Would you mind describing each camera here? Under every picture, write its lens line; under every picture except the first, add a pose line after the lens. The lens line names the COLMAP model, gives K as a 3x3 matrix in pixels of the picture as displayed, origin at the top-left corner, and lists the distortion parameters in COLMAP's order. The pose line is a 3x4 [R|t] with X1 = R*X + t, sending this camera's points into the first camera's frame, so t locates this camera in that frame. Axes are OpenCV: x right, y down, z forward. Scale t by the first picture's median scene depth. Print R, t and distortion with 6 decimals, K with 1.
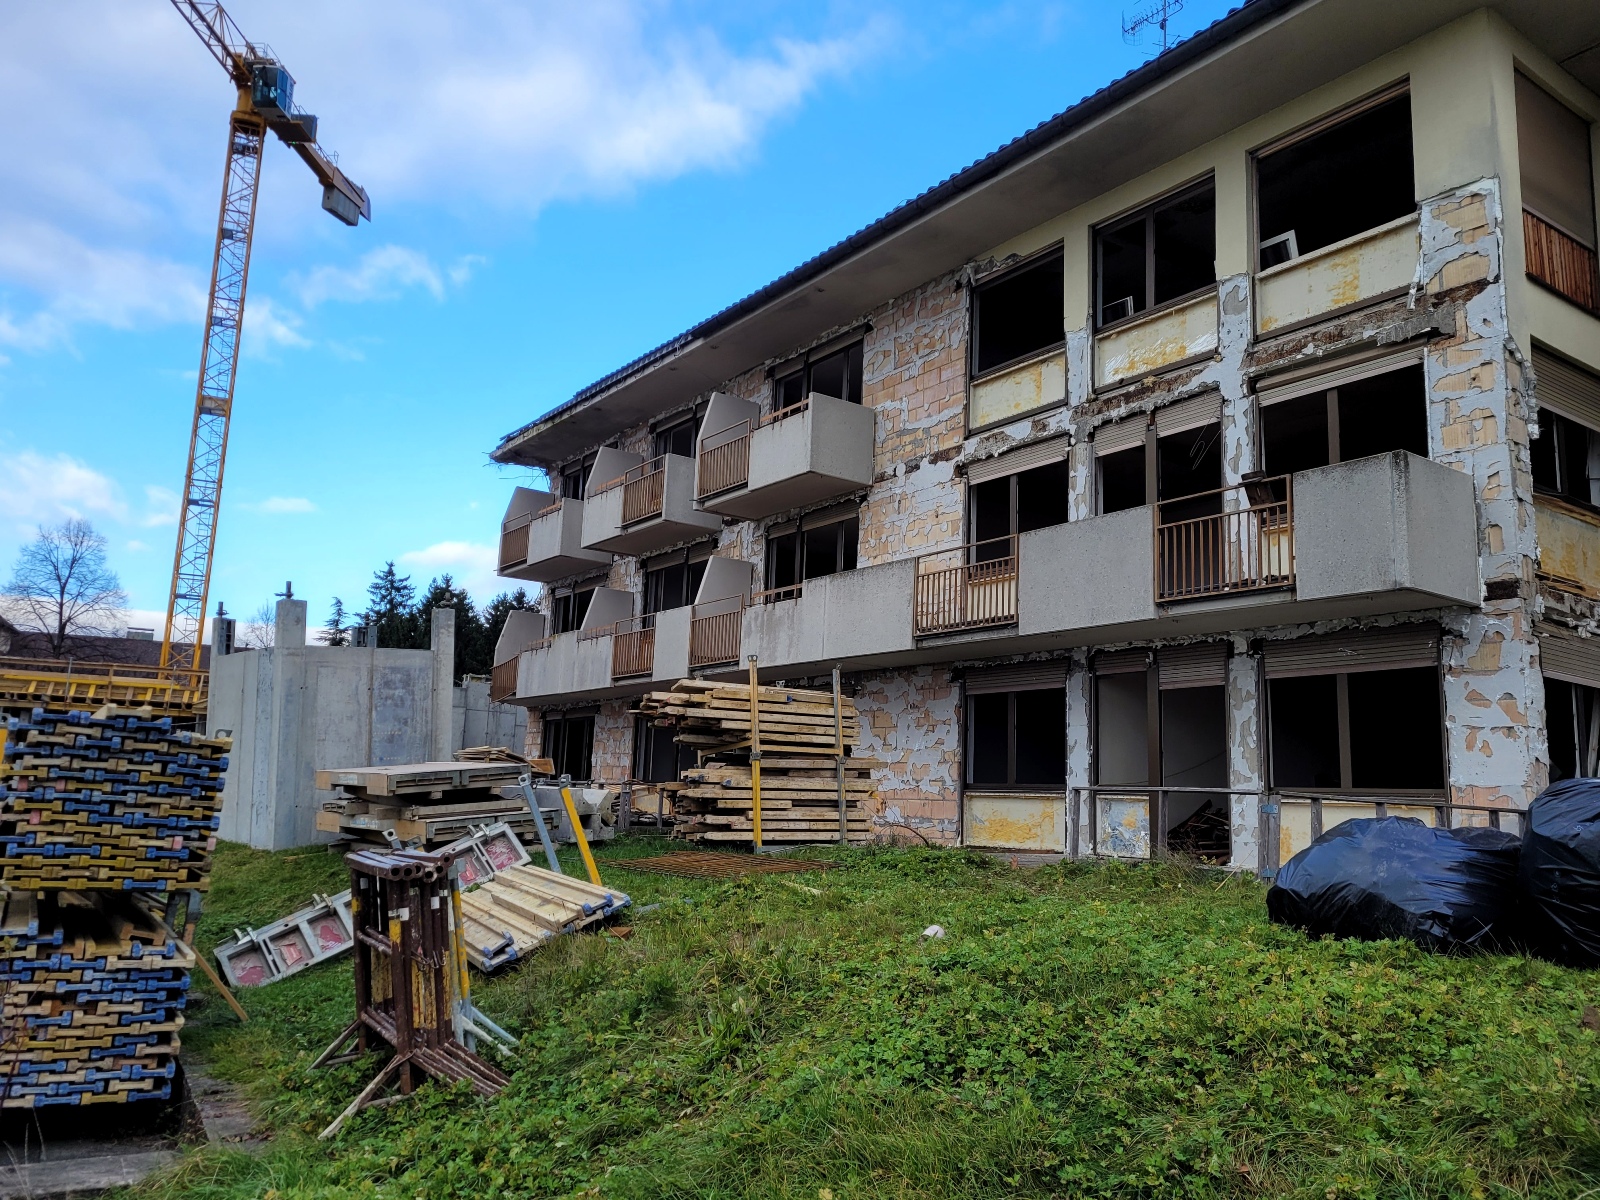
lens RADIAL K [[1200.7, 0, 801.8], [0, 1200.7, 588.6], [0, 0, 1]] dist [0.055369, -0.057124]
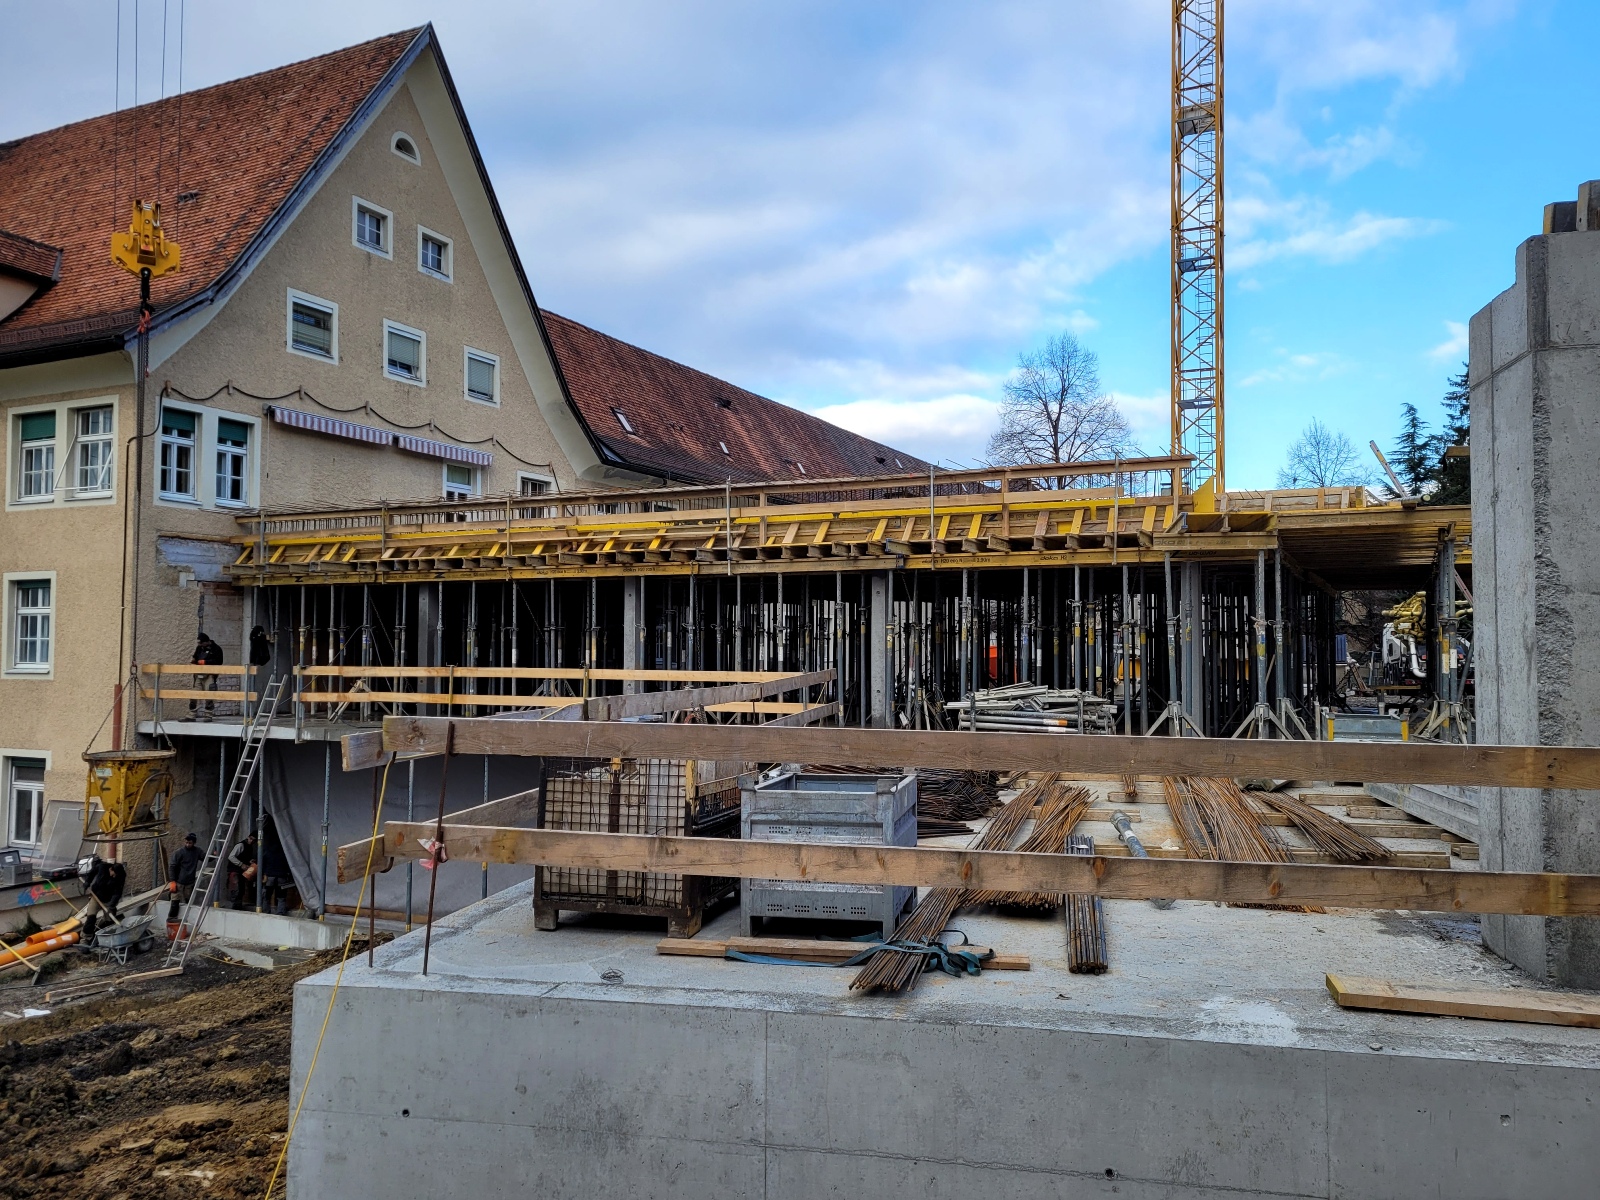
lens RADIAL K [[1216.3, 0, 800.0], [0, 1216.3, 600.0], [0, 0, 1]] dist [0.071753, -0.066464]
pose [[0.677357, -0.063906, -0.732874, -0.154370], [0.153663, 0.986535, 0.055998, 0.042884], [0.719427, -0.150546, 0.678056, 0.347141]]
